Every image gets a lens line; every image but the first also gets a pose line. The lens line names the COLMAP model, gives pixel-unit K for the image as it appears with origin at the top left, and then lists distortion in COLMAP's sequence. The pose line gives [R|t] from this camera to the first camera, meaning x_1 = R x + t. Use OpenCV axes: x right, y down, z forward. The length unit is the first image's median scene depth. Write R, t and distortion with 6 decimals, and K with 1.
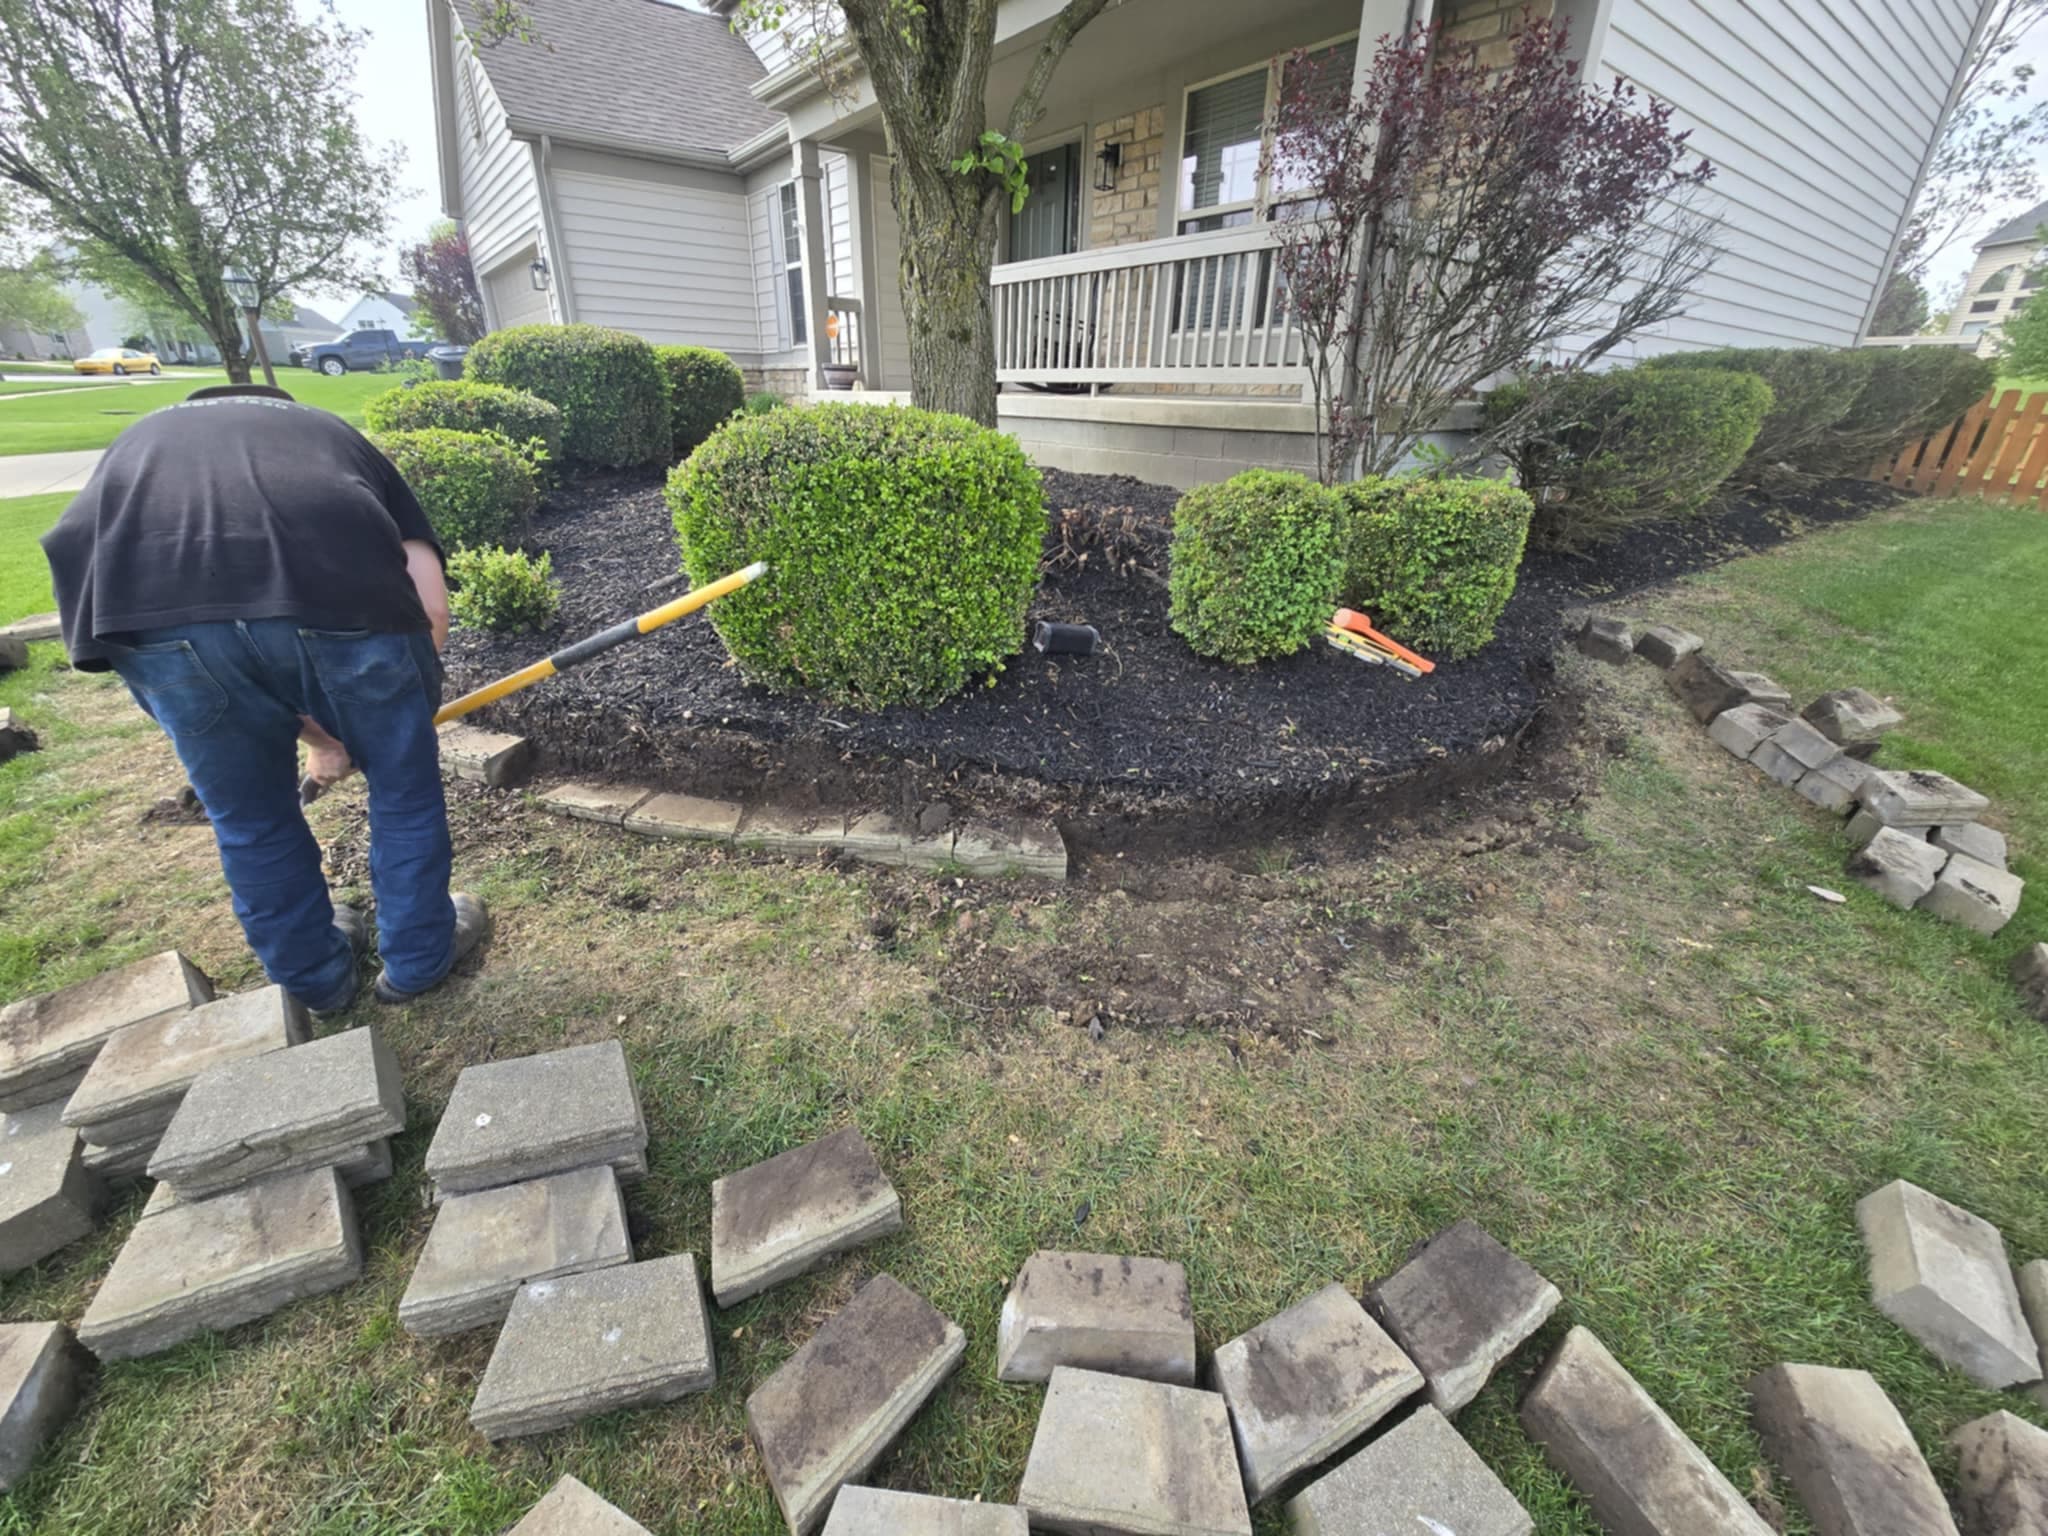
lens RADIAL K [[833.9, 0, 1024.0], [0, 833.9, 768.0], [0, 0, 1]] dist [-0.003767, -0.000300]
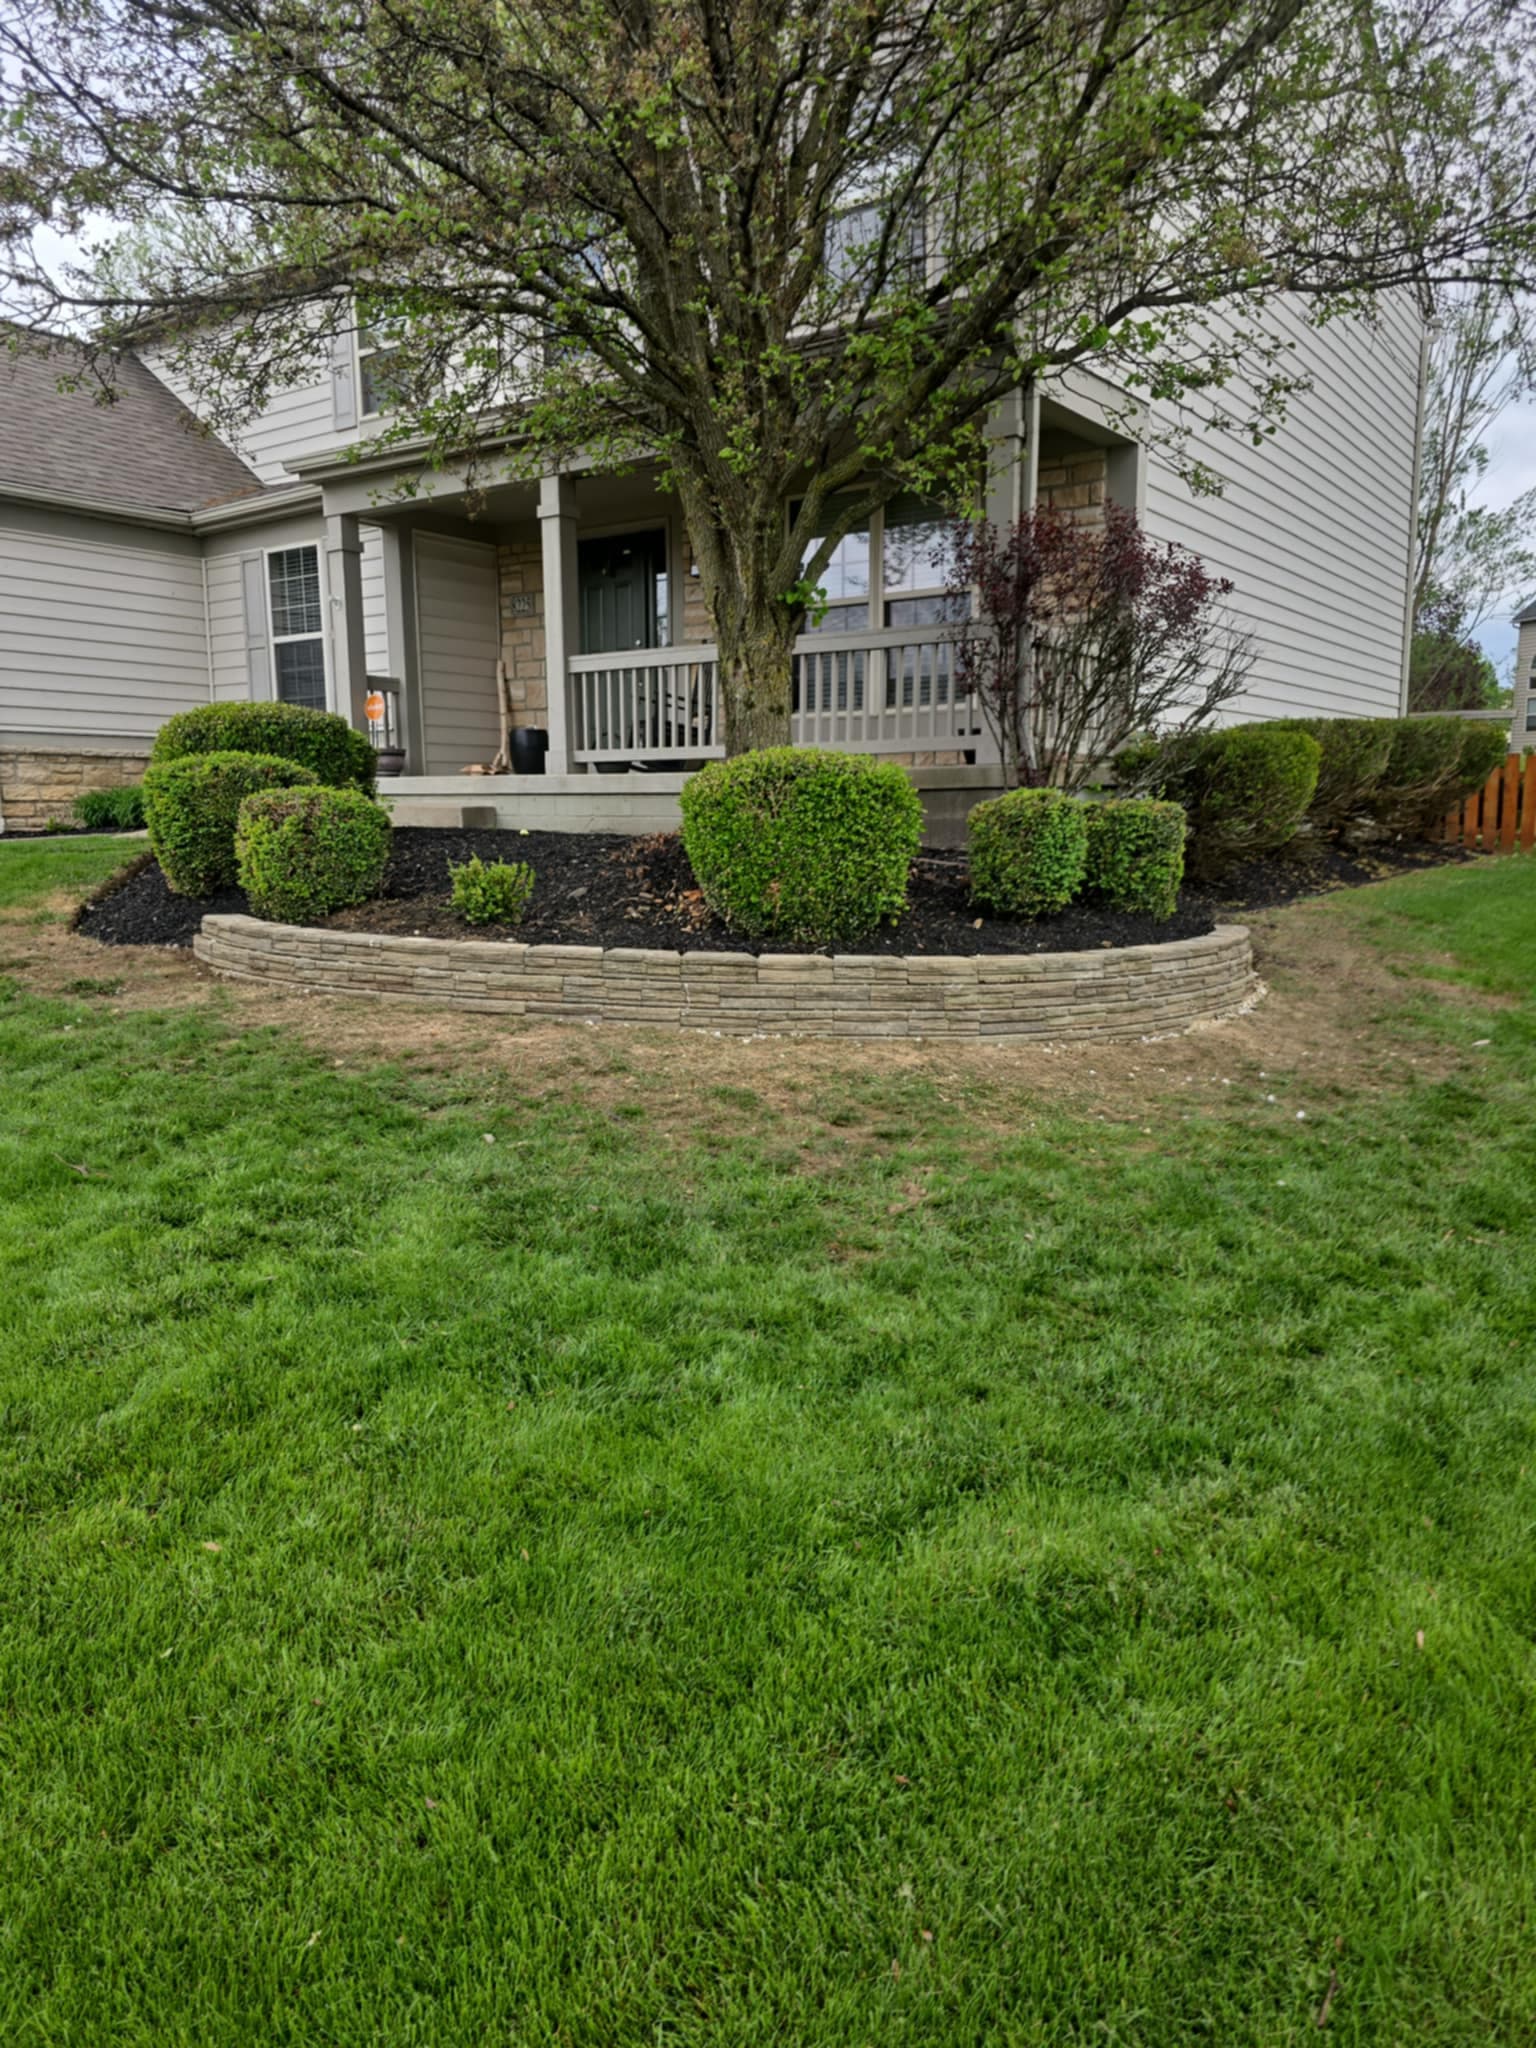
lens RADIAL K [[1375.4, 0, 768.0], [0, 1375.4, 1024.0], [0, 0, 1]] dist [0.050924, -0.056333]
pose [[0.959939, -0.065519, 0.272440, -0.379346], [0.134401, 0.960797, -0.242497, 0.259287], [-0.245872, 0.269399, 0.931113, -0.477556]]
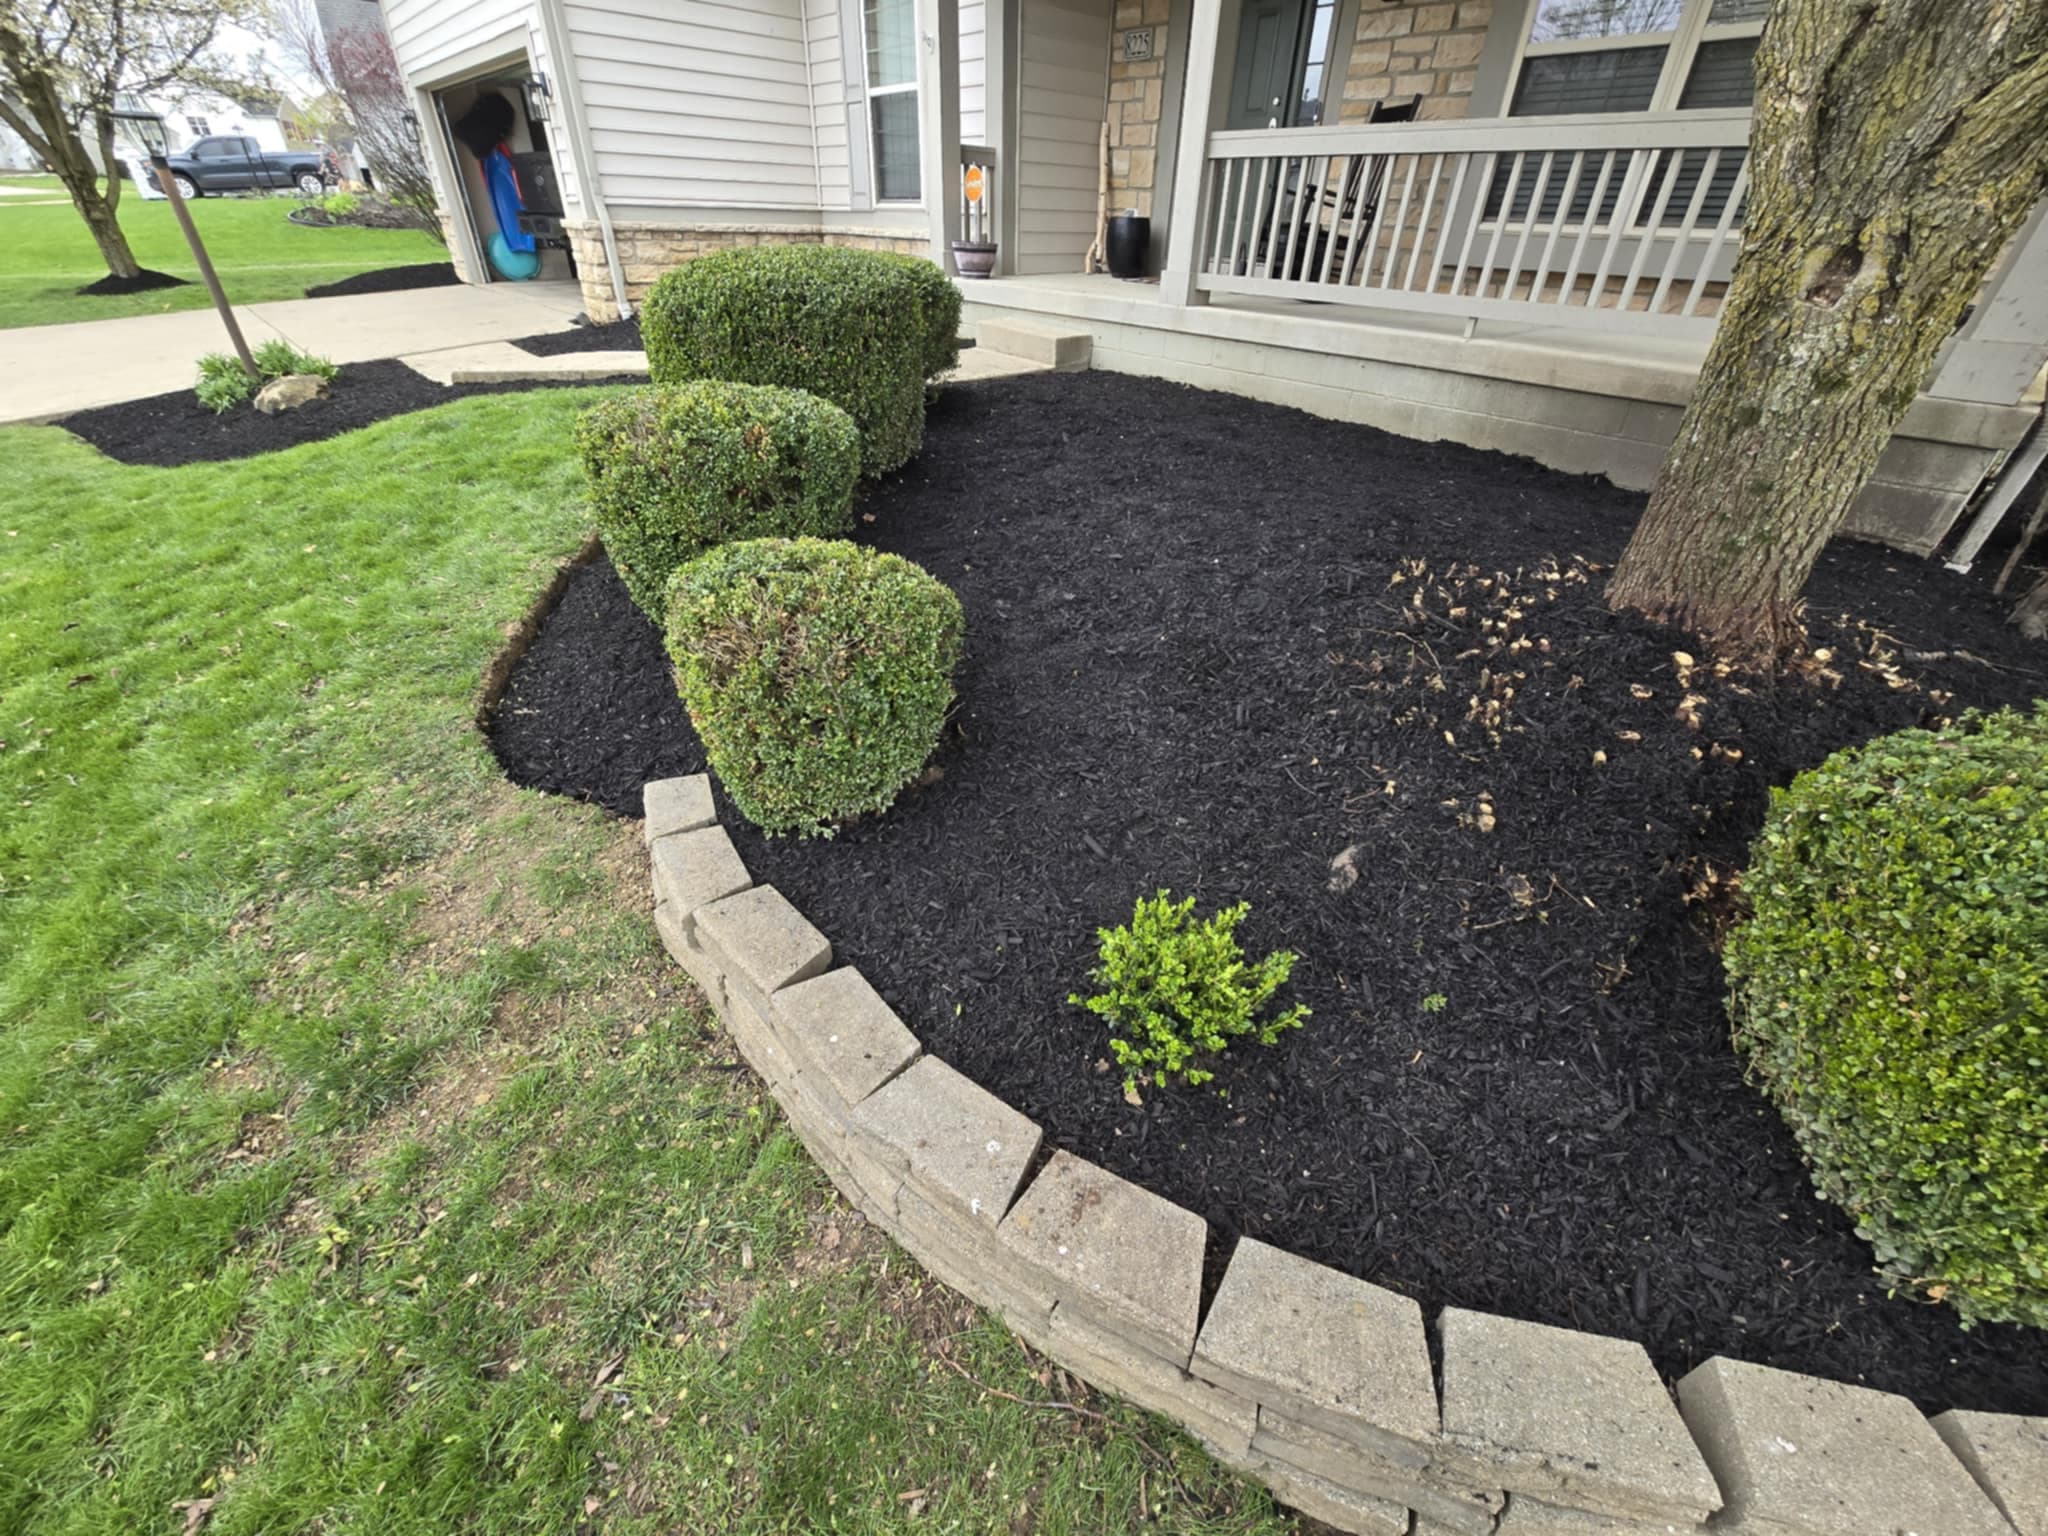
lens RADIAL K [[835.3, 0, 1024.0], [0, 835.3, 768.0], [0, 0, 1]] dist [-0.001213, -0.000308]
pose [[0.998403, -0.024667, 0.050828, -0.348697], [0.016116, 0.986620, 0.162240, -0.200691], [-0.054150, -0.161162, 0.985441, 0.247099]]
